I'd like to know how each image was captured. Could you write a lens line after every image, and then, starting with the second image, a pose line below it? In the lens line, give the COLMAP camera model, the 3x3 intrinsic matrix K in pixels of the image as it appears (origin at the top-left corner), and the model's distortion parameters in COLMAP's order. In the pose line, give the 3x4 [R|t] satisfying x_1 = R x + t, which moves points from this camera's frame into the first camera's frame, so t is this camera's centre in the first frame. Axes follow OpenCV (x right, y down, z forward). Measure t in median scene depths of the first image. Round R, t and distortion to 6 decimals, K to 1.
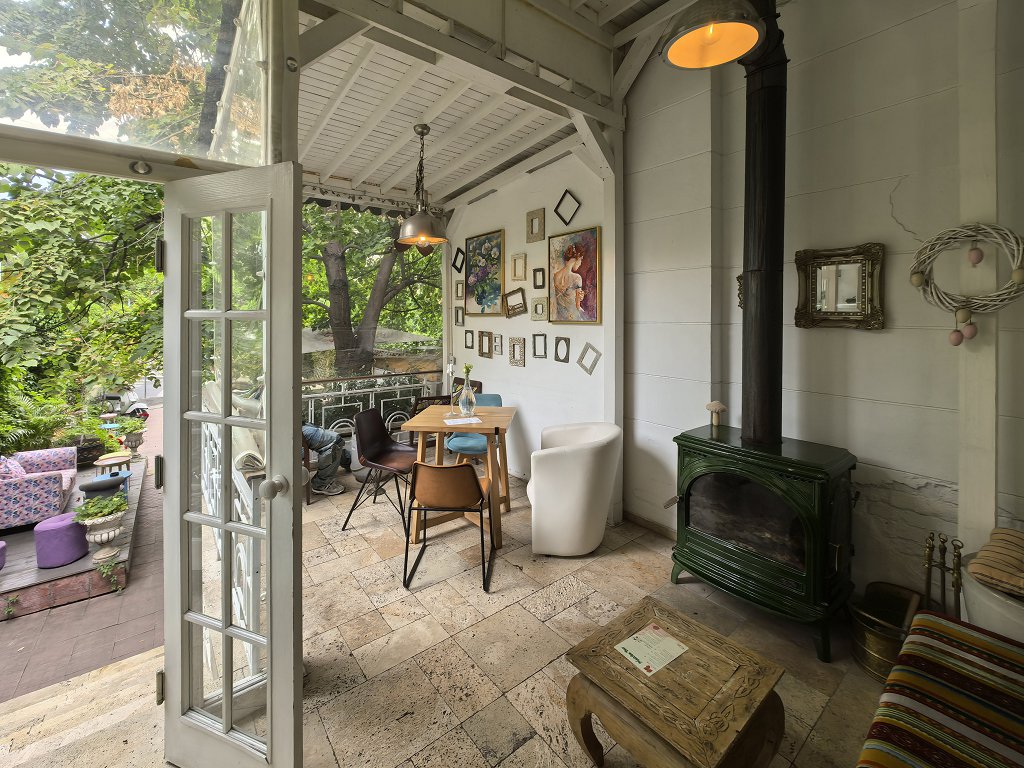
lens RADIAL K [[427.7, 0, 495.4], [0, 427.7, 321.3], [0, 0, 1]] dist [-0.010249, 0.000921]
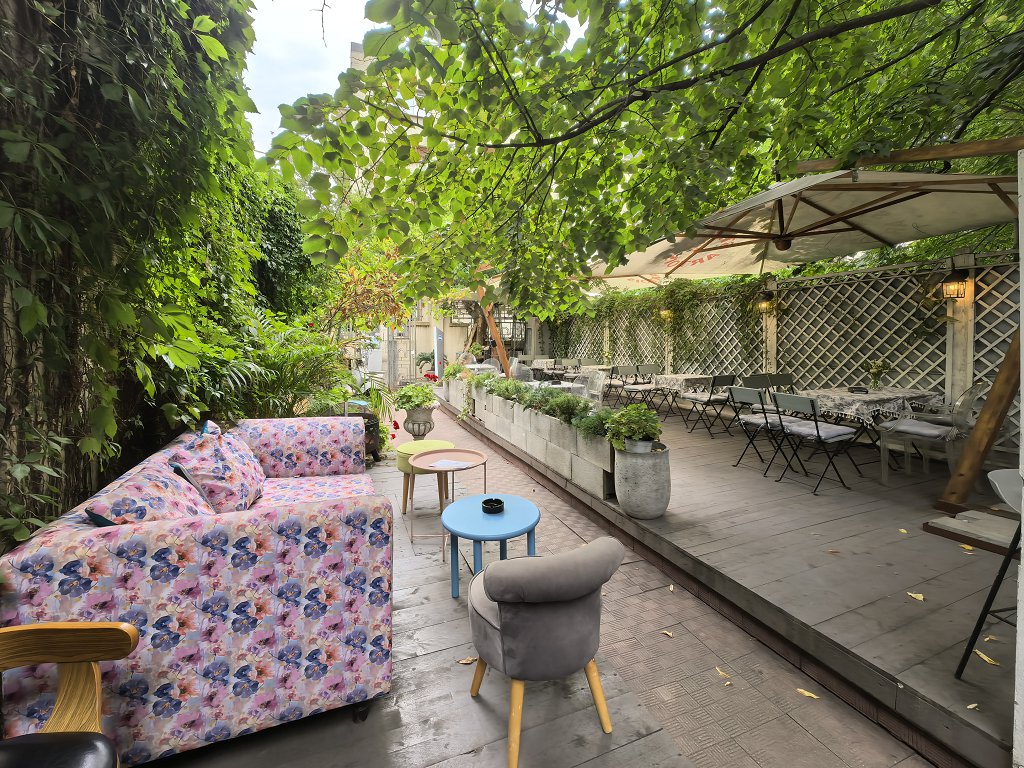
lens RADIAL K [[447.2, 0, 501.0], [0, 447.2, 323.3], [0, 0, 1]] dist [-0.000103, -0.001012]
pose [[0.948634, -0.024717, -0.315408, -0.862081], [0.017685, 0.999528, -0.025137, 0.260538], [0.315880, 0.018268, 0.948623, 0.757331]]
